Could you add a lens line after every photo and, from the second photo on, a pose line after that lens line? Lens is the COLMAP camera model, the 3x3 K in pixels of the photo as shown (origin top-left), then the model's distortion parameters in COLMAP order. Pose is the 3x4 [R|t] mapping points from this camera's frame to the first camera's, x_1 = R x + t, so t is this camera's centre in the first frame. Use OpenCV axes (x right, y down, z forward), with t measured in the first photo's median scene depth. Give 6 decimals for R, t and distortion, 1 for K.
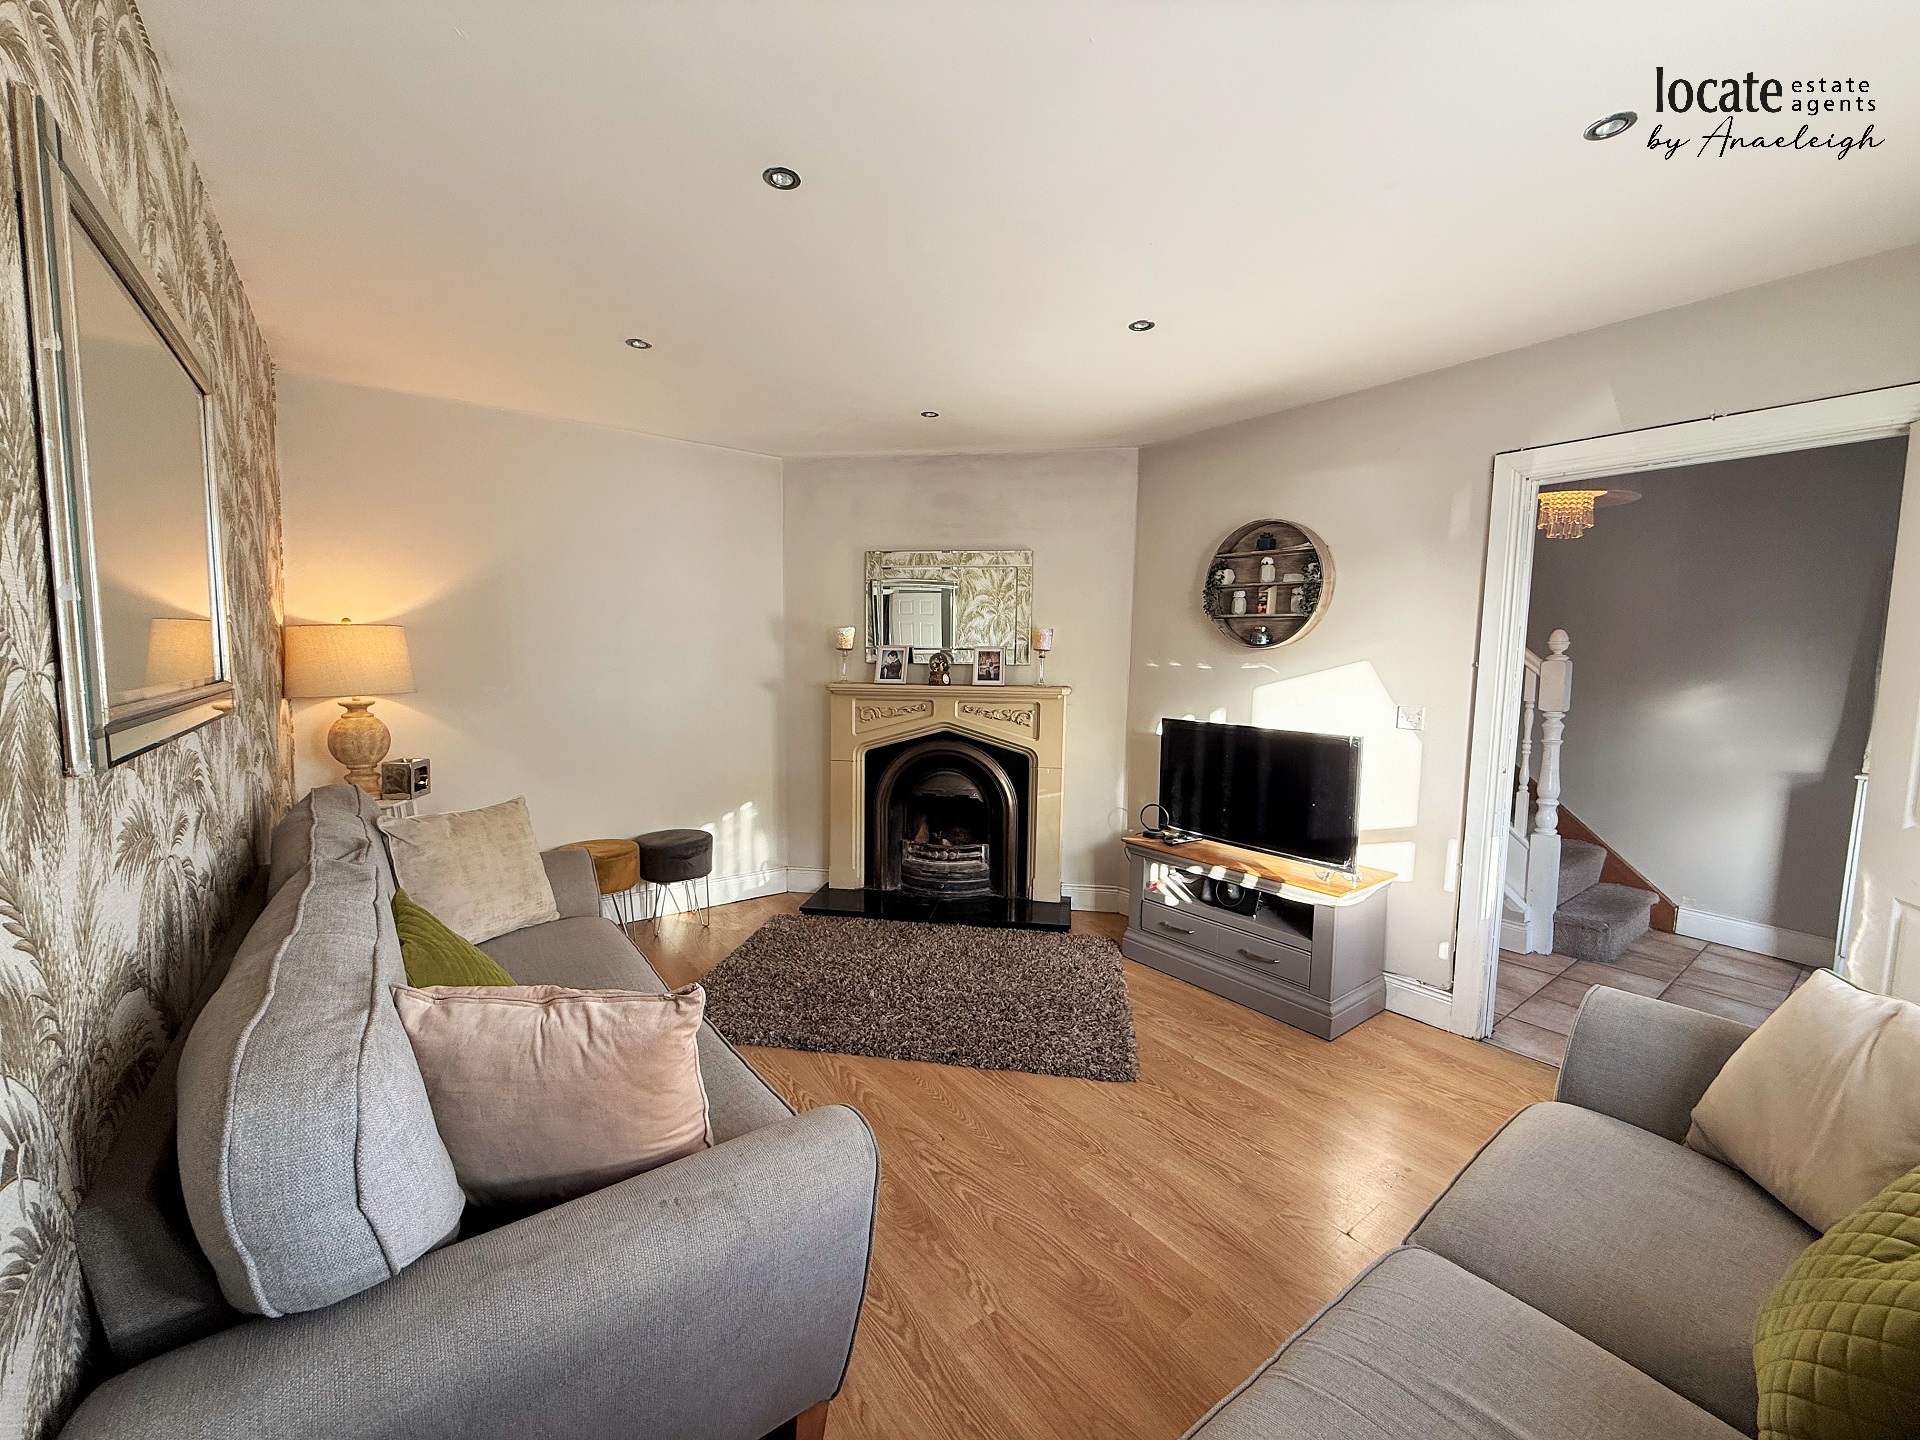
lens RADIAL K [[760.7, 0, 960.2], [0, 760.7, 719.2], [0, 0, 1]] dist [-0.001676, 0.000748]
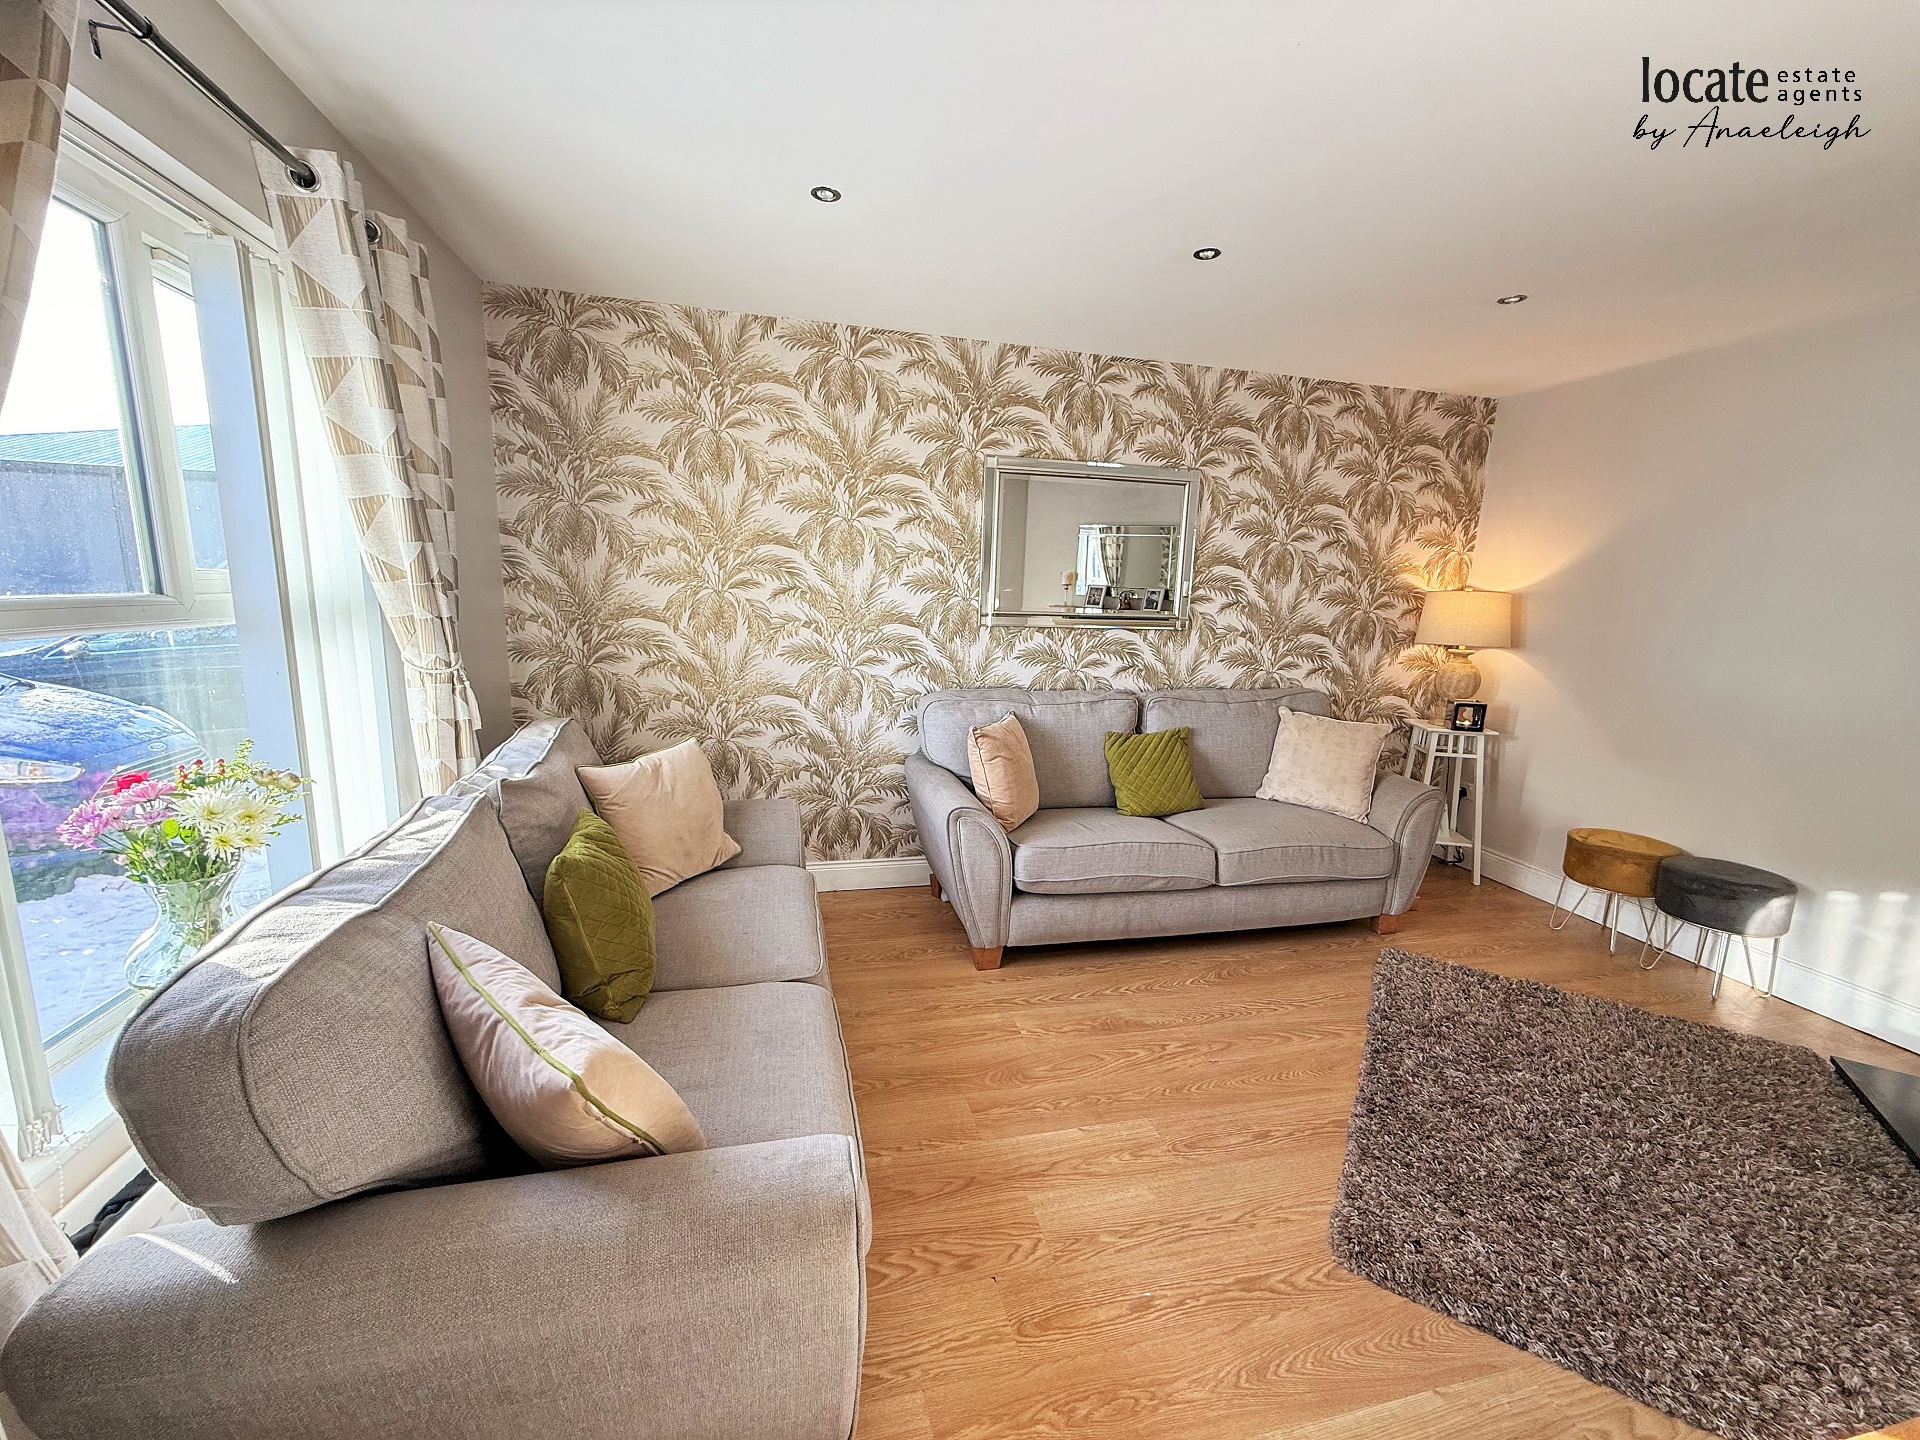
lens RADIAL K [[760.7, 0, 961.3], [0, 760.7, 716.4], [0, 0, 1]] dist [-0.001676, 0.000748]
pose [[-0.389459, 0.123601, -0.912713, 0.988123], [-0.114835, 0.976706, 0.181268, -0.075993], [0.913857, 0.175408, -0.366193, 0.938612]]
